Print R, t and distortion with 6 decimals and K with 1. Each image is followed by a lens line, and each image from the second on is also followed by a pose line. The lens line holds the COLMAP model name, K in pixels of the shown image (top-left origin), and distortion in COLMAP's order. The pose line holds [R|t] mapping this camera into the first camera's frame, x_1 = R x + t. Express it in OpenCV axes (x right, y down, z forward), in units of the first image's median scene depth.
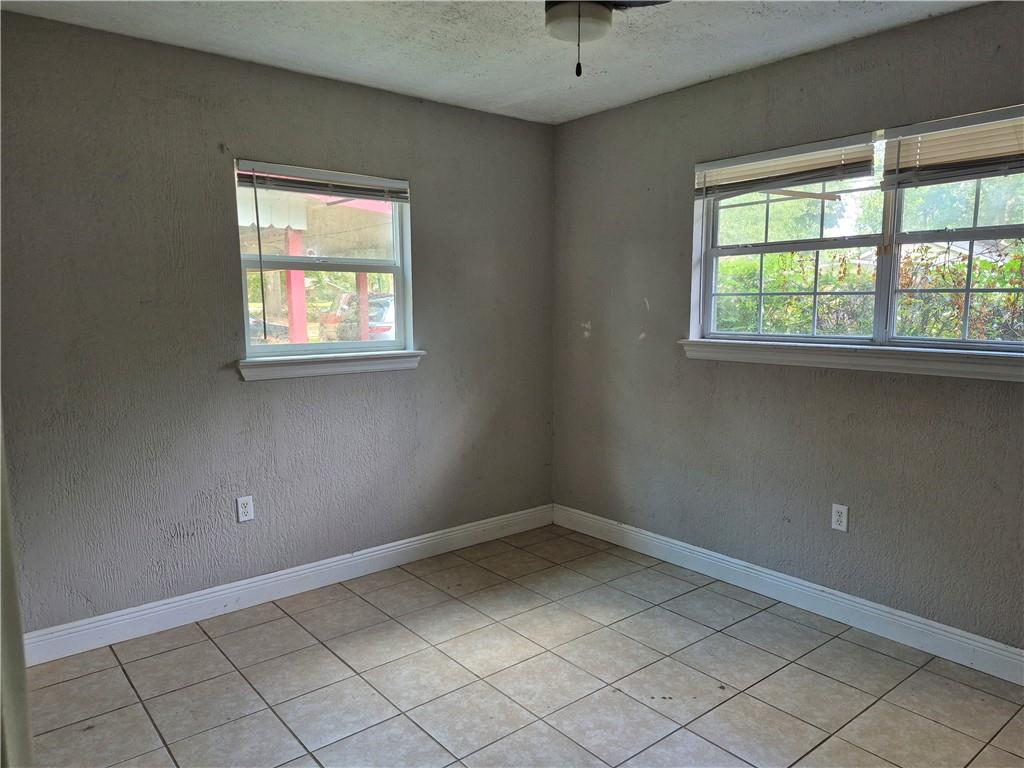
lens RADIAL K [[710.1, 0, 513.7], [0, 710.1, 406.3], [0, 0, 1]] dist [0.098504, -0.002057]
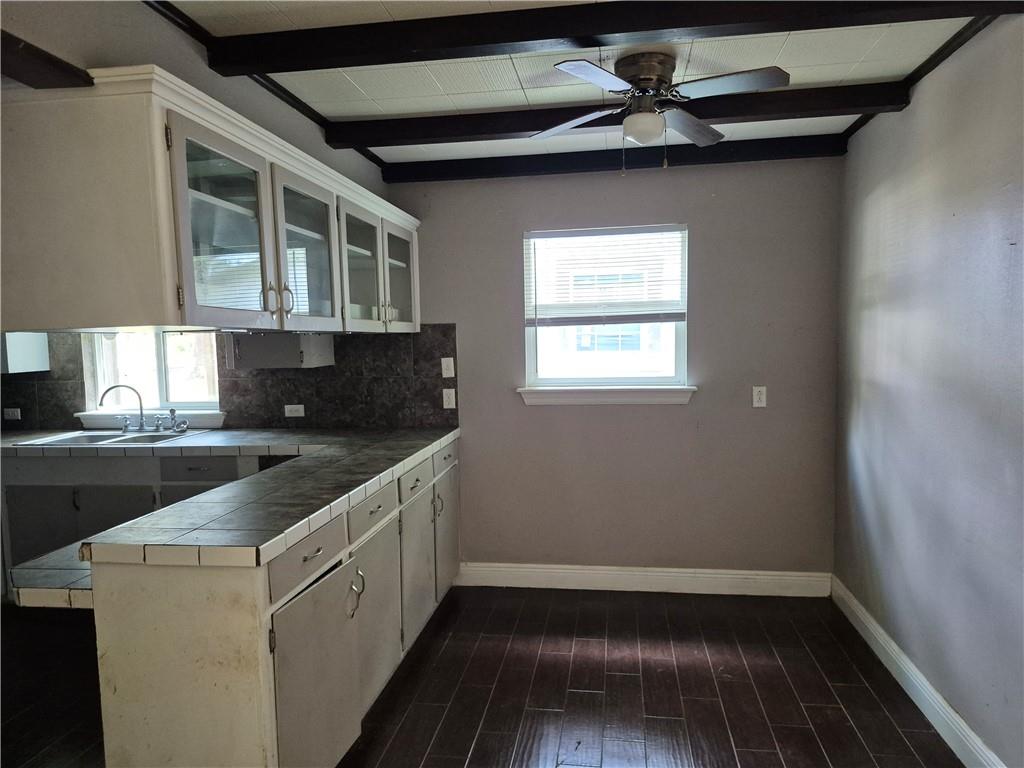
lens RADIAL K [[710.1, 0, 513.7], [0, 710.1, 406.3], [0, 0, 1]] dist [0.098504, -0.002057]
pose [[0.669963, 0.063682, -0.739658, 0.490356], [-0.090524, 0.995887, 0.003747, -0.033441], [0.736855, 0.064446, 0.672972, 0.139941]]
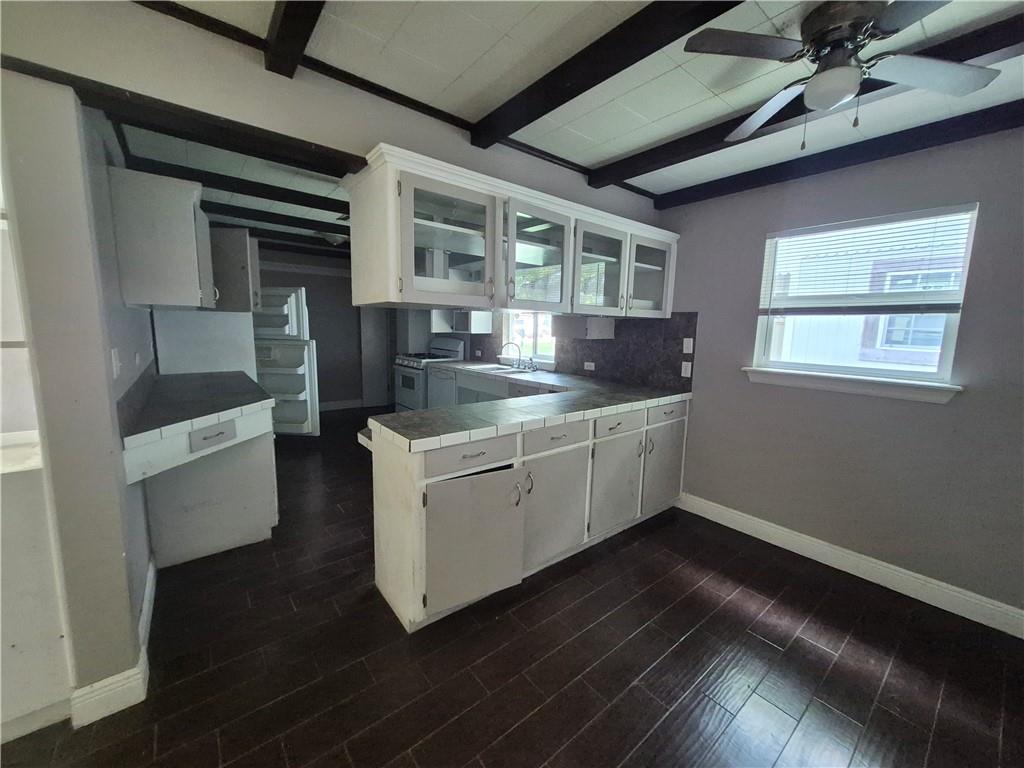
lens RADIAL K [[403.0, 0, 512.0], [0, 403.0, 384.0], [0, 0, 1]] dist [0.021023, -0.000175]
pose [[-0.016205, 0.150267, -0.988513, 0.434447], [-0.170937, 0.973671, 0.150814, -0.068759], [0.985149, 0.171418, 0.009908, 0.467868]]
